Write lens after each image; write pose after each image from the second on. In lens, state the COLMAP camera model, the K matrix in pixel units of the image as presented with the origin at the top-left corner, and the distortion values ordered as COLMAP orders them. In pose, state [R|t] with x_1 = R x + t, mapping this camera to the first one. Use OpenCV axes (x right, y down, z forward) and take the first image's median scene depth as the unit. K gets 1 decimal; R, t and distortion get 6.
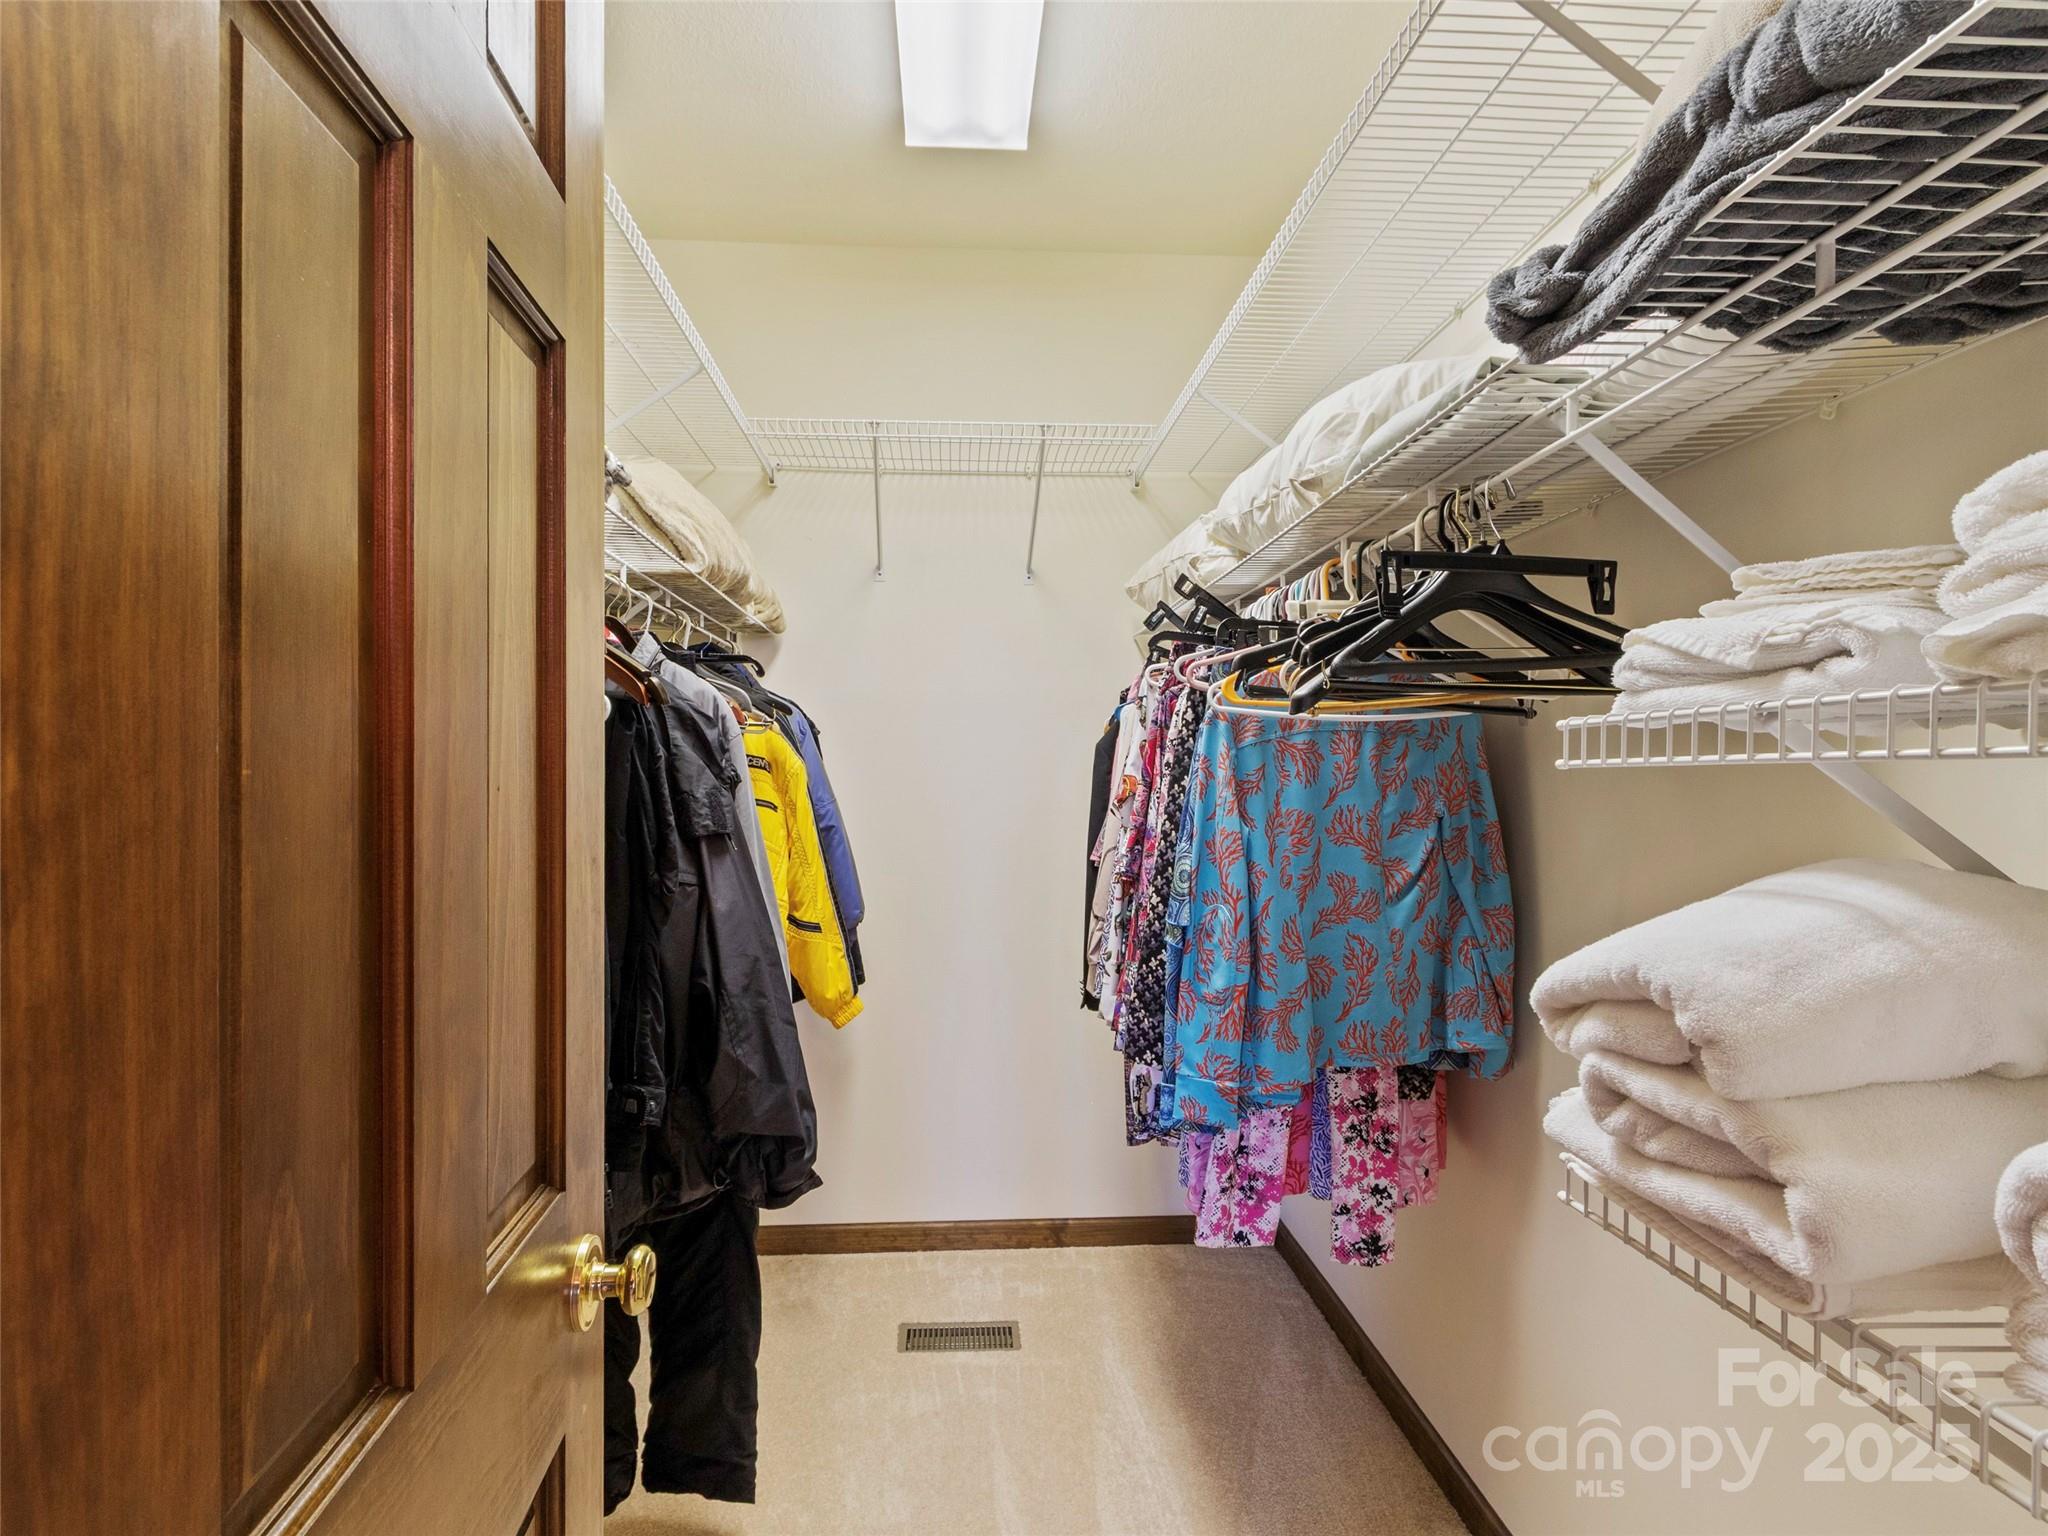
lens RADIAL K [[1070.0, 0, 1023.5], [0, 1070.0, 787.2], [0, 0, 1]] dist [-0.002188, -0.000230]
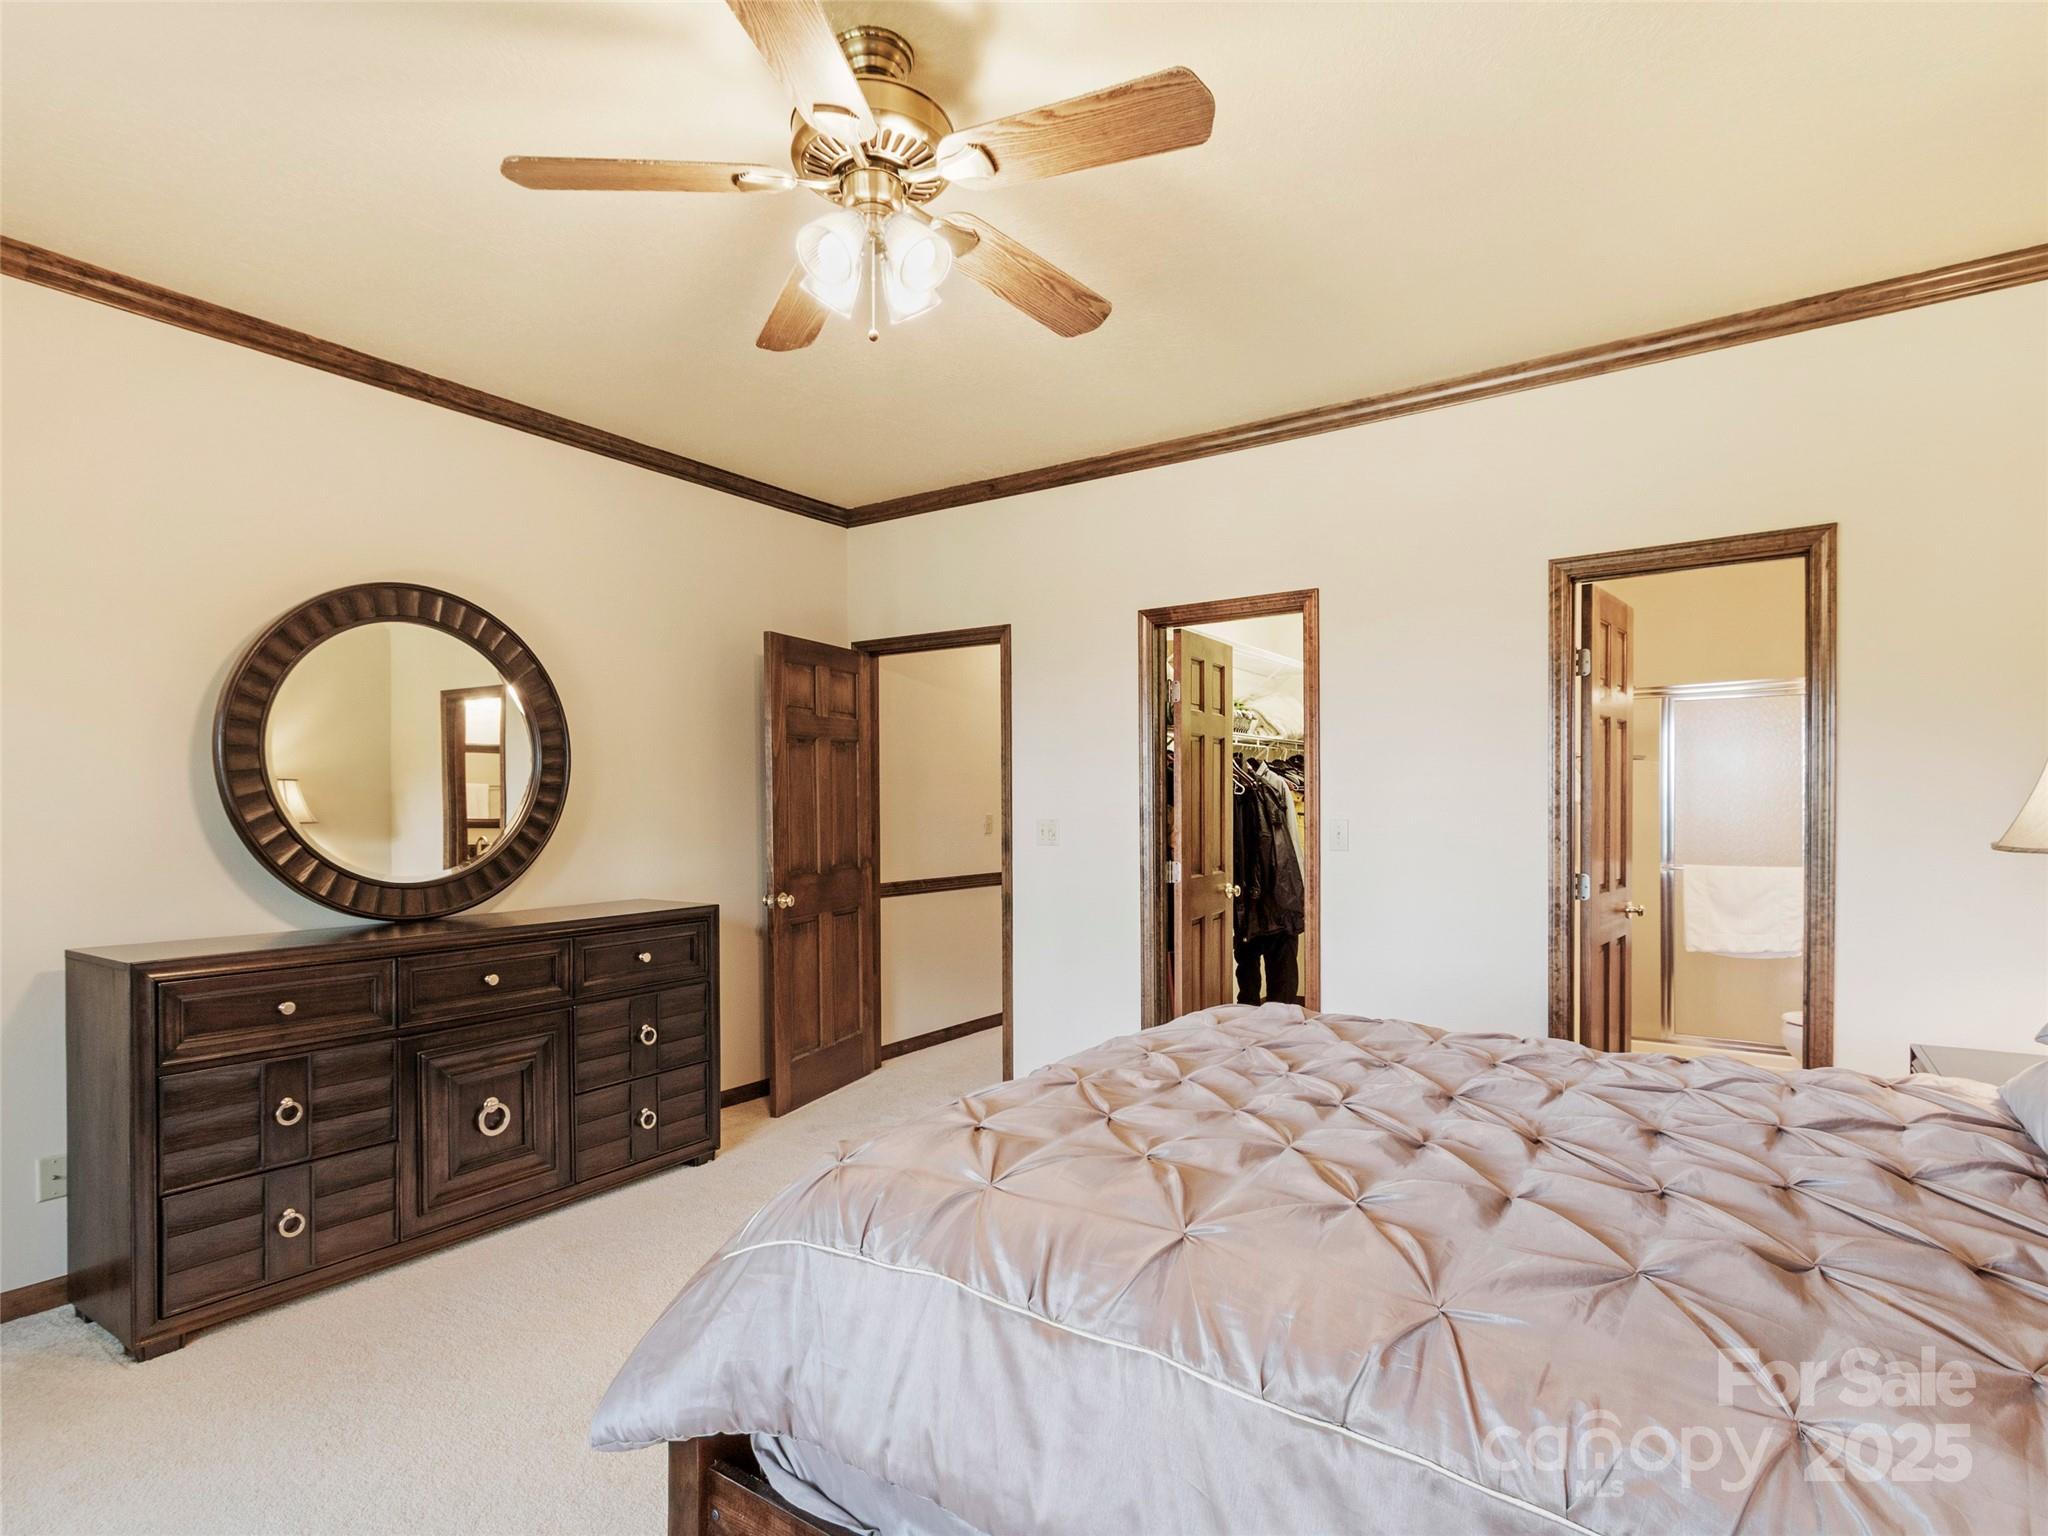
lens RADIAL K [[1057.7, 0, 1012.7], [0, 1057.7, 800.5], [0, 0, 1]] dist [0.001718, 0.000967]
pose [[0.776543, -0.005879, -0.630037, 1.170164], [-0.005674, 0.999851, -0.016323, 0.030391], [0.630038, 0.016250, 0.776394, -2.137863]]
